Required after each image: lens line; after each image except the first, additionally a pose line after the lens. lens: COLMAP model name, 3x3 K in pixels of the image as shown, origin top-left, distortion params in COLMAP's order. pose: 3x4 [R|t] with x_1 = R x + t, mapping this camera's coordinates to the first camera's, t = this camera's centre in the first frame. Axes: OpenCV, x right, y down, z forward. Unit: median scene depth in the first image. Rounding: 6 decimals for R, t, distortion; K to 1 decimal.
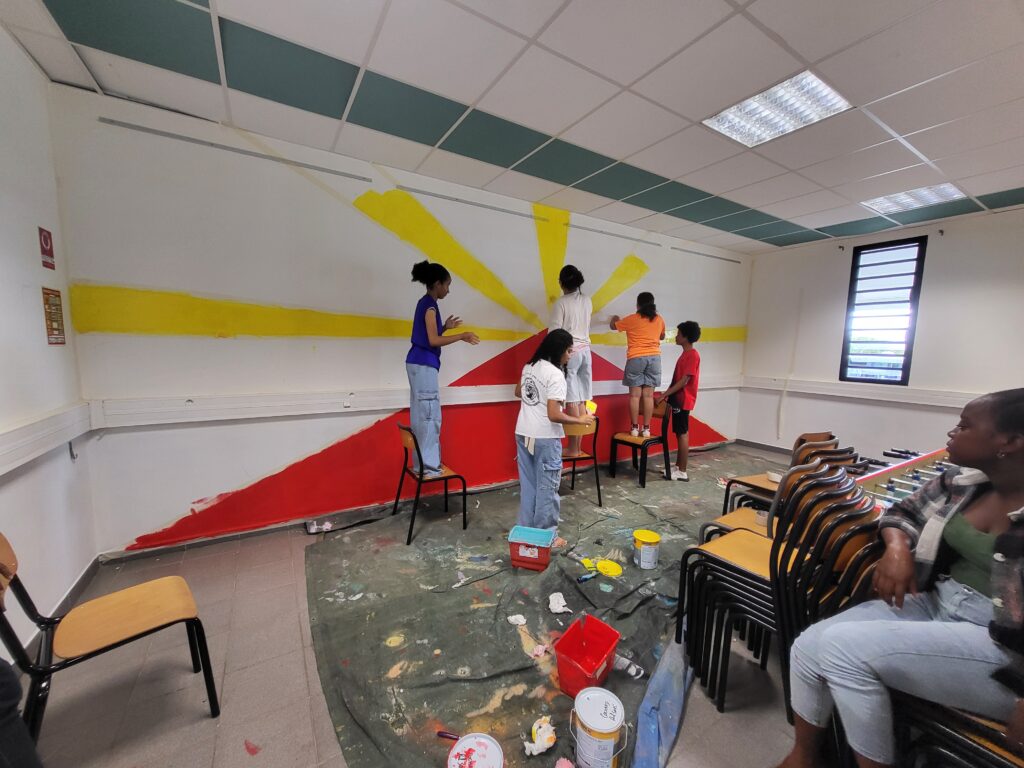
lens RADIAL K [[405.2, 0, 511.4], [0, 405.2, 386.4], [0, 0, 1]] dist [0.002223, -0.000379]
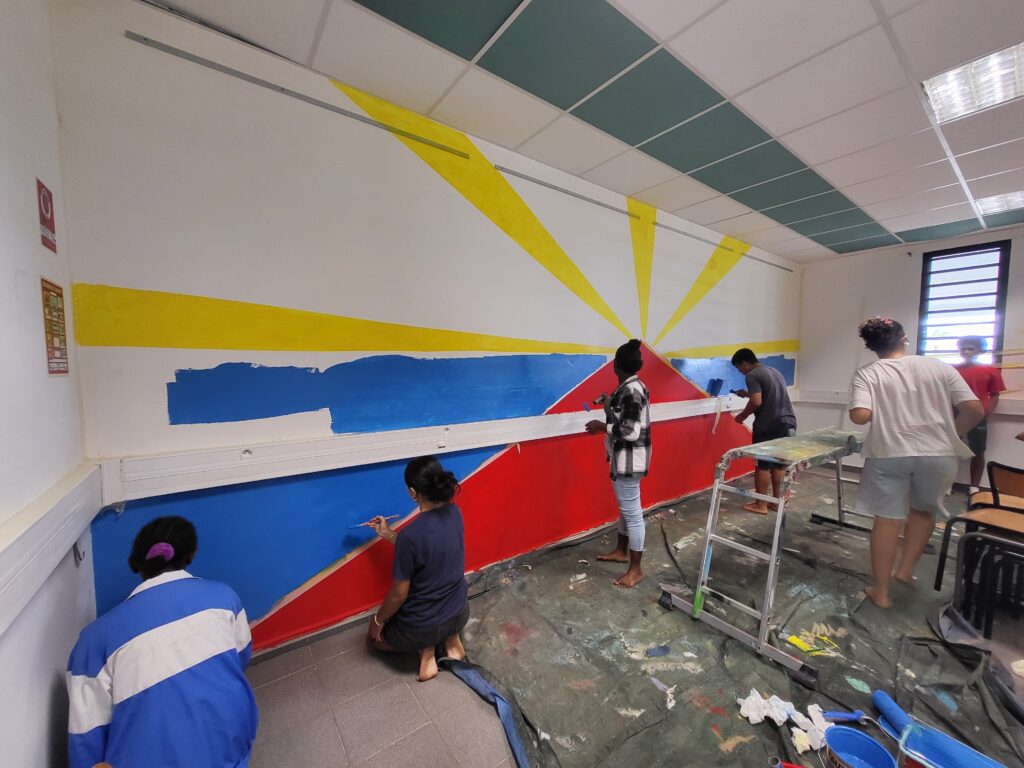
lens RADIAL K [[407.6, 0, 517.3], [0, 407.6, 384.9], [0, 0, 1]] dist [0.000388, -0.000118]
pose [[0.995349, -0.026800, 0.092528, -0.363704], [0.031374, 0.998338, -0.048340, -0.026235], [-0.091079, 0.051018, 0.994536, 0.245669]]
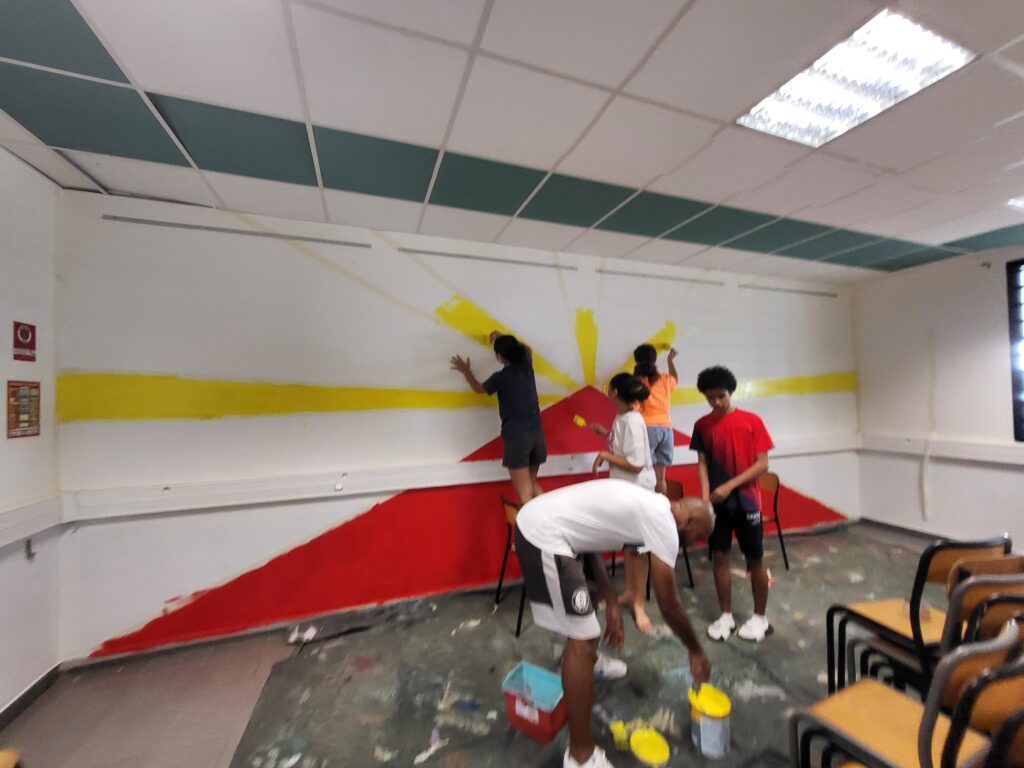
lens RADIAL K [[401.2, 0, 509.3], [0, 401.2, 386.0], [0, 0, 1]] dist [0.002388, 0.000325]
pose [[0.977903, -0.042421, -0.204710, 0.163114], [0.015013, 0.990918, -0.133625, -0.056826], [0.208519, 0.127599, 0.969659, 0.213719]]
